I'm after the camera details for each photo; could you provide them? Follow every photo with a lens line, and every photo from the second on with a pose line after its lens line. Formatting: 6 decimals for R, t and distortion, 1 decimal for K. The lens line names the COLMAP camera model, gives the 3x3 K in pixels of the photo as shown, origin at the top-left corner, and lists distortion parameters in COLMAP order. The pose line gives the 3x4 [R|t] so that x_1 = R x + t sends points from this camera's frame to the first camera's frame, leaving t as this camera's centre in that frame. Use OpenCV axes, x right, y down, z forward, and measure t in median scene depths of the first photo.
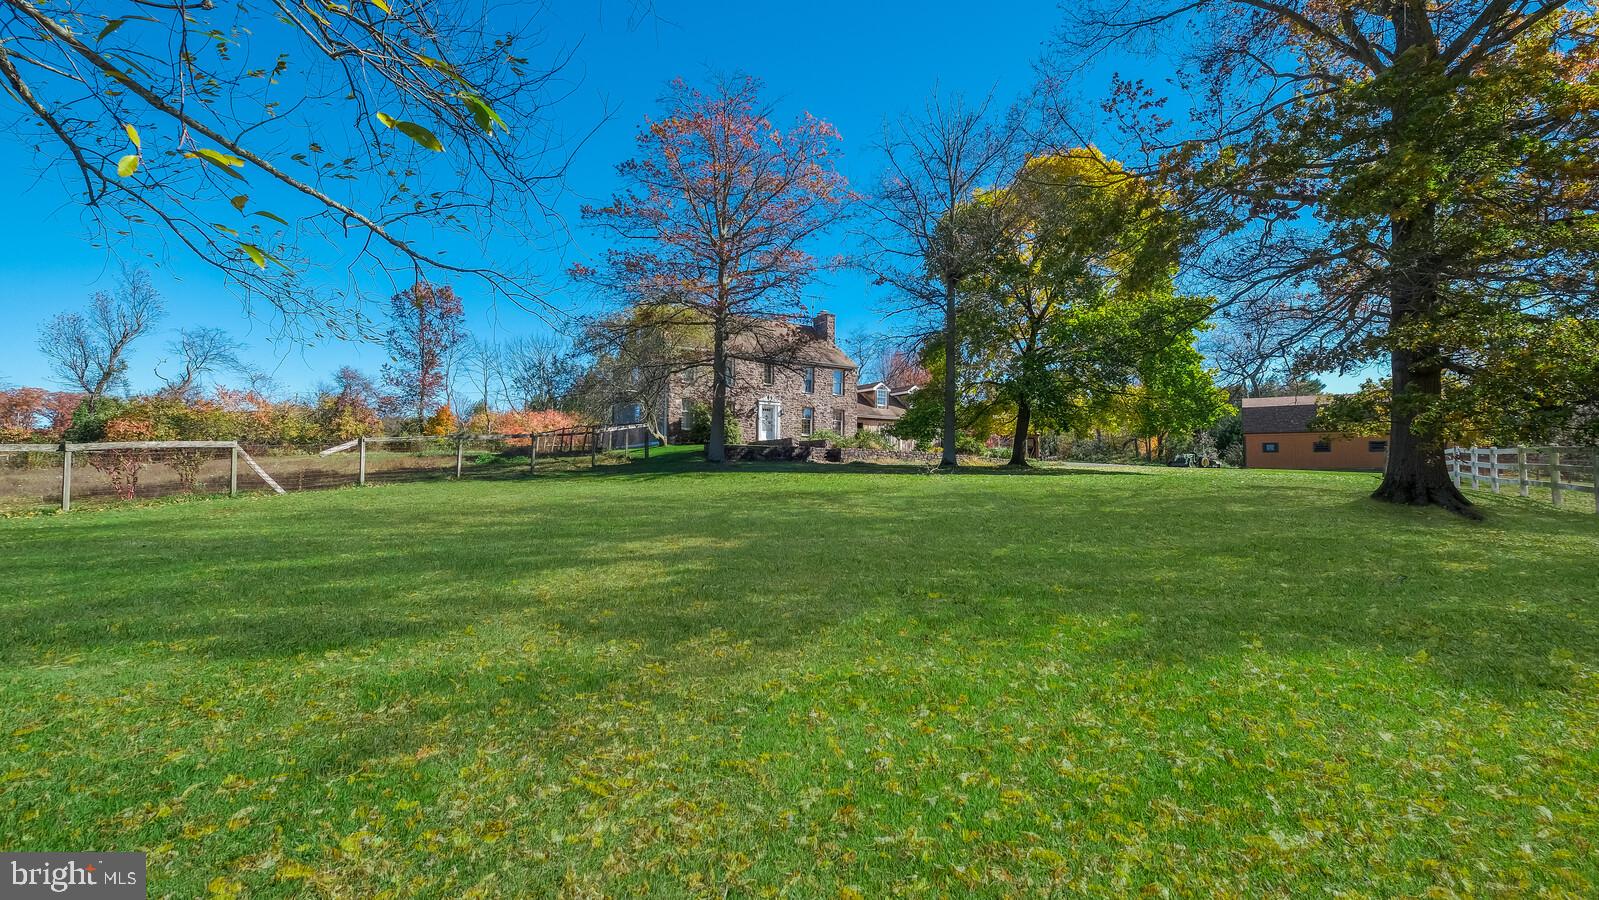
lens RADIAL K [[713.3, 0, 799.5], [0, 713.3, 450.0], [0, 0, 1]] dist [0.017920, -0.000399]
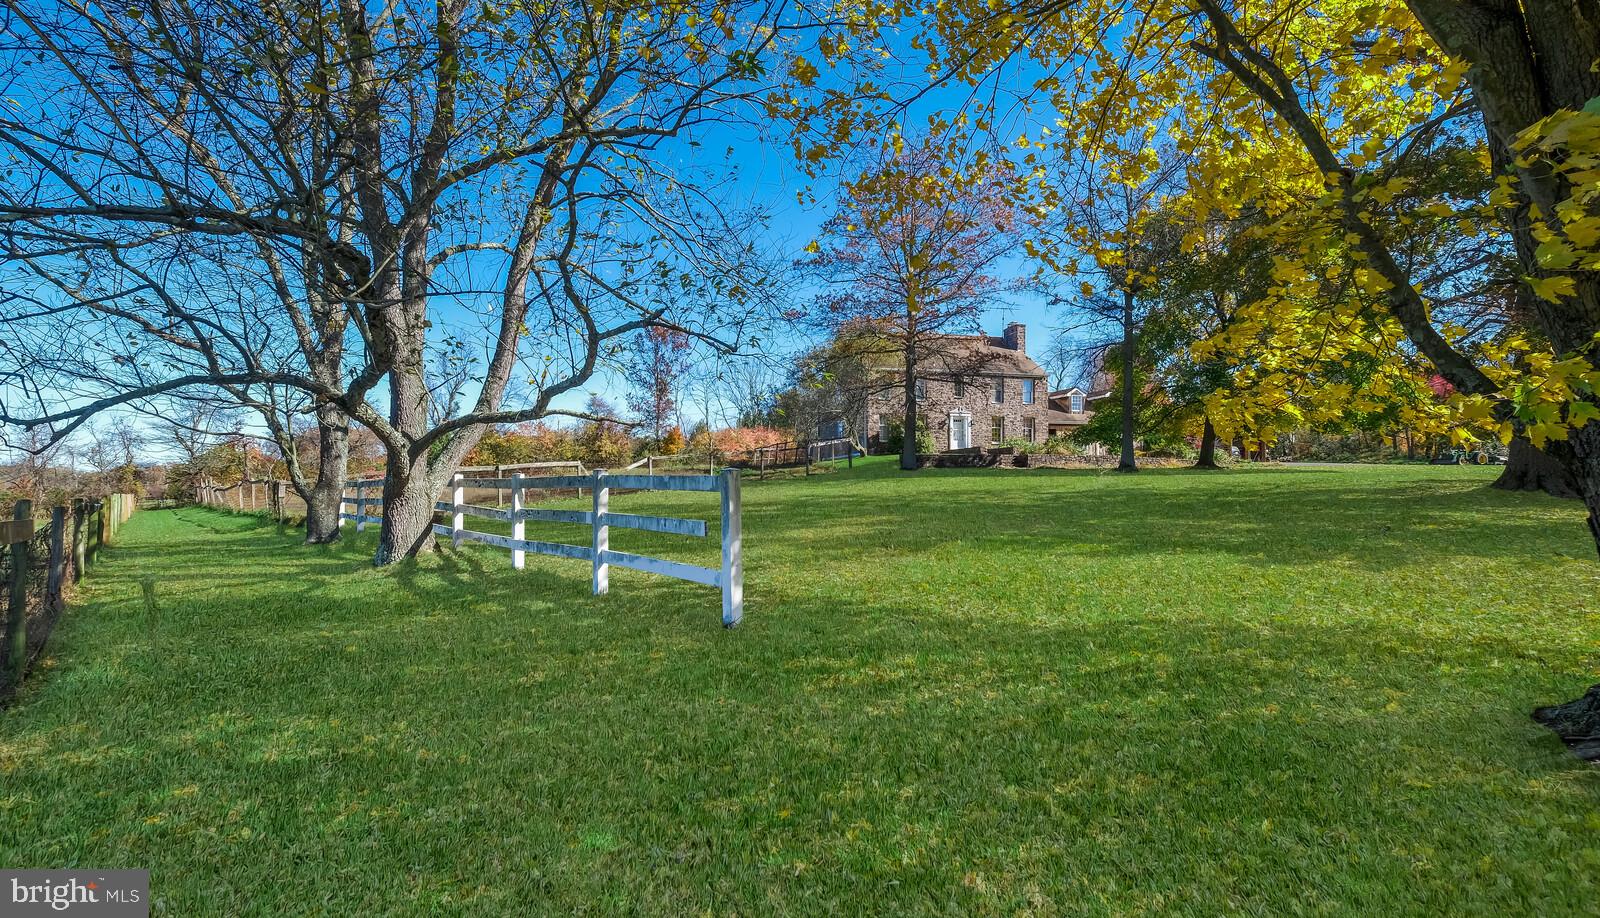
lens RADIAL K [[701.7, 0, 800.0], [0, 701.7, 459.0], [0, 0, 1]] dist [0.031335, 0.000334]
pose [[0.961056, -0.026156, -0.275112, 0.019049], [0.025811, 0.999655, -0.004875, 0.000613], [0.275144, -0.002416, 0.961400, -0.104556]]
